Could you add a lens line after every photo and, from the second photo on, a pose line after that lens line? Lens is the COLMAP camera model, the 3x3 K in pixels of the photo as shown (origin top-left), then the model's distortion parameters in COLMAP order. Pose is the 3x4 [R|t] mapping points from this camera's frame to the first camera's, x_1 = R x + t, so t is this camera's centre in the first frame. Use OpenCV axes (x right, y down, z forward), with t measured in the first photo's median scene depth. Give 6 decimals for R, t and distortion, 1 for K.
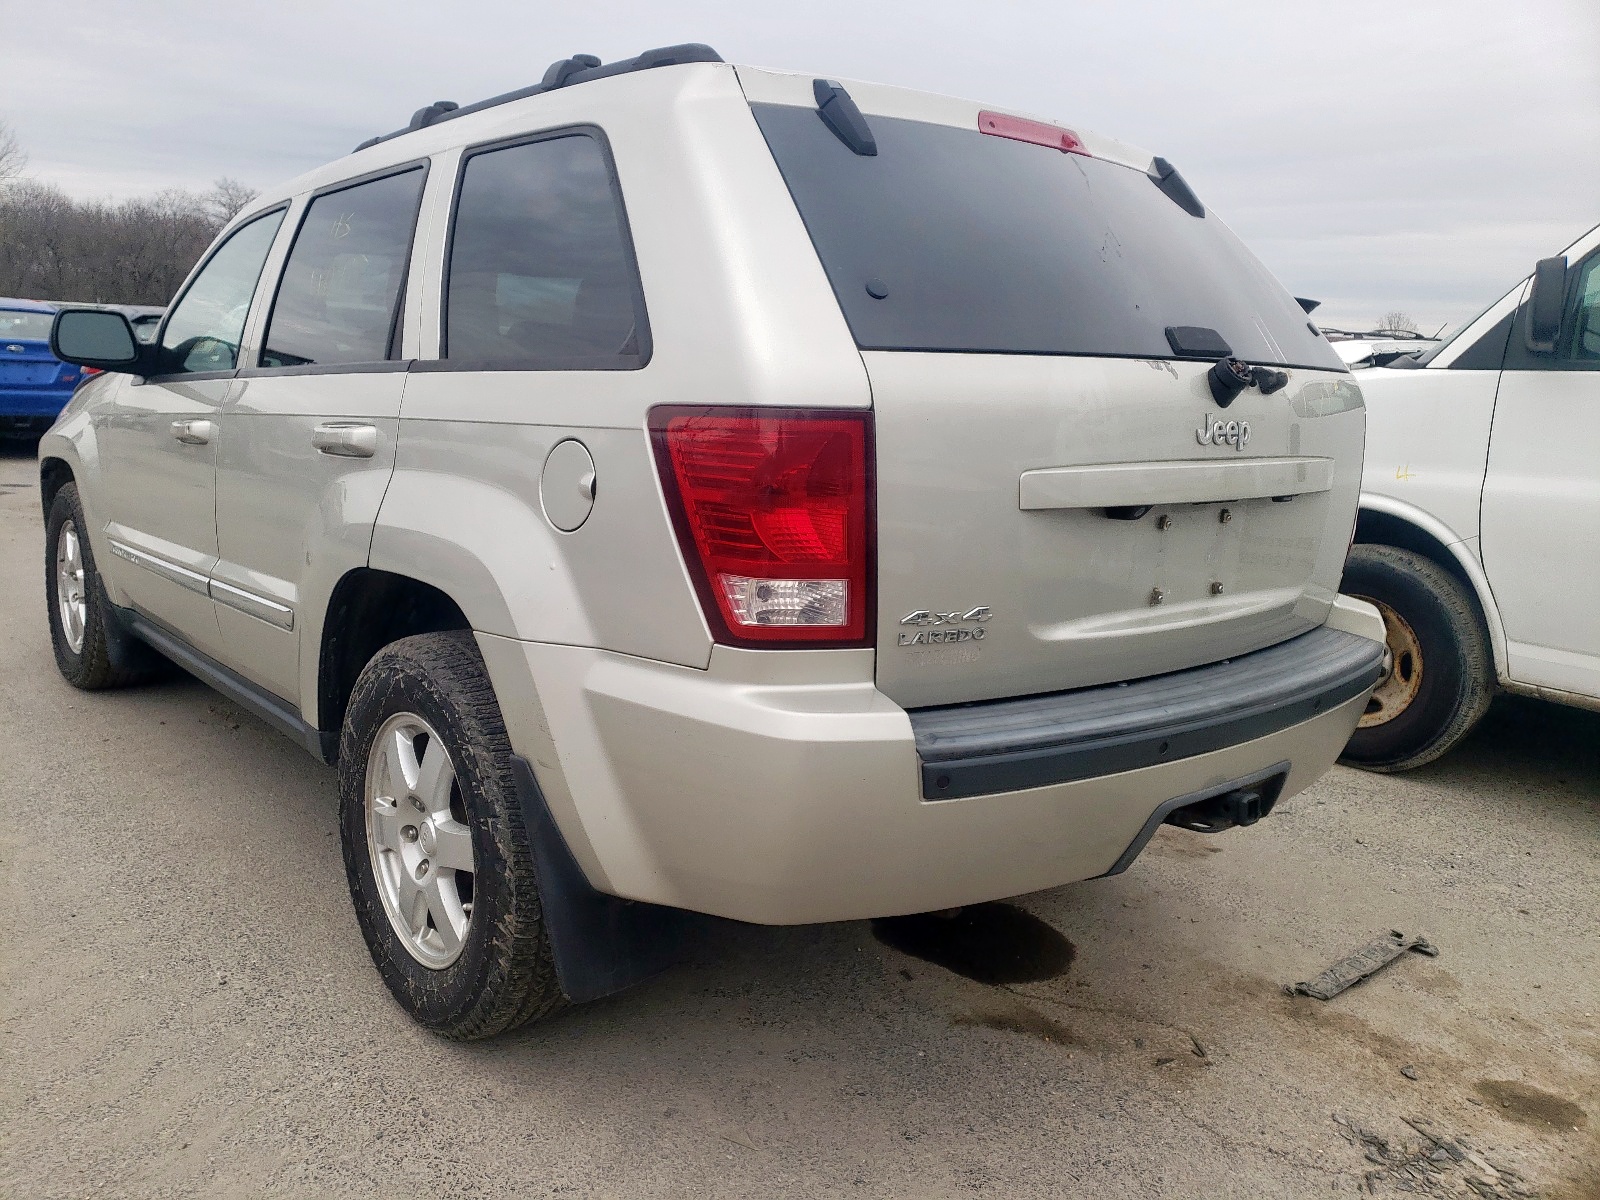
lens RADIAL K [[1272.7, 0, 756.8], [0, 1272.7, 600.3], [0, 0, 1]] dist [0.057973, -0.002976]
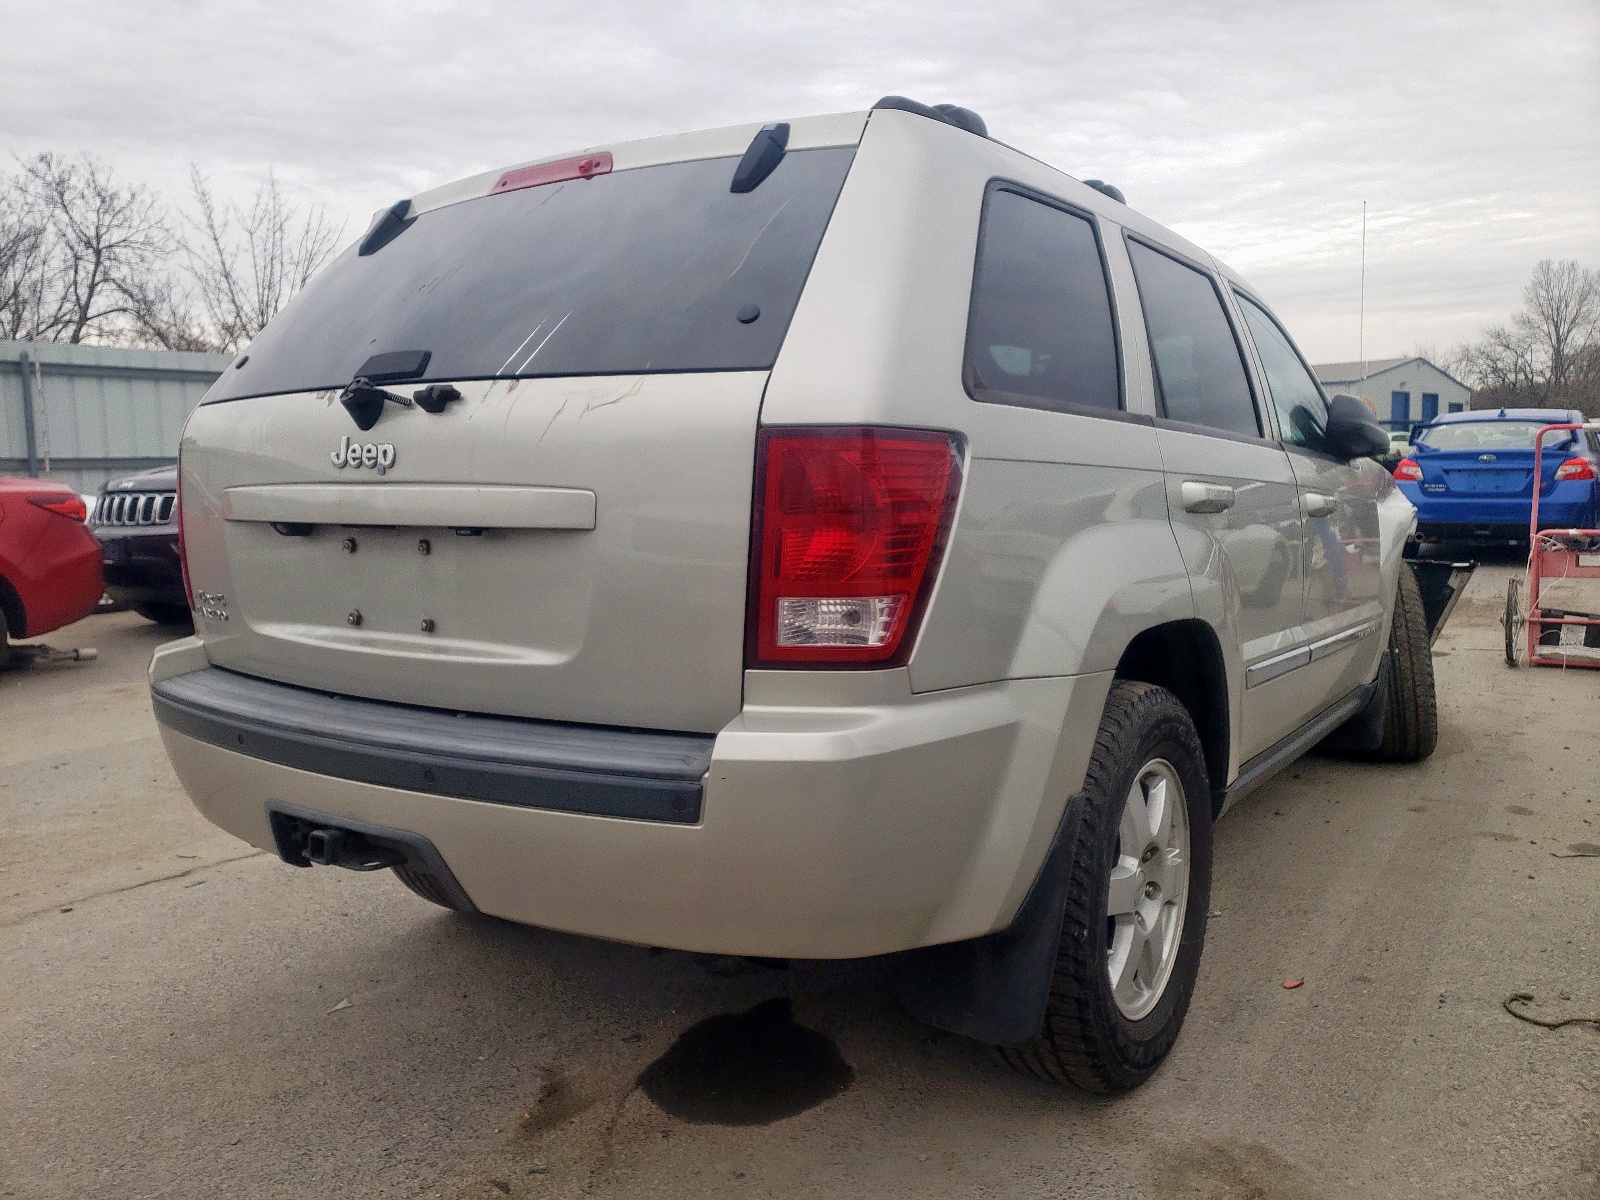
lens RADIAL K [[1272.7, 0, 756.8], [0, 1272.7, 600.3], [0, 0, 1]] dist [0.057973, -0.002976]
pose [[0.235629, 0.060779, -0.969941, 1.170466], [-0.155643, 0.987520, 0.024070, -0.077277], [0.959299, 0.145293, 0.242148, 0.898102]]
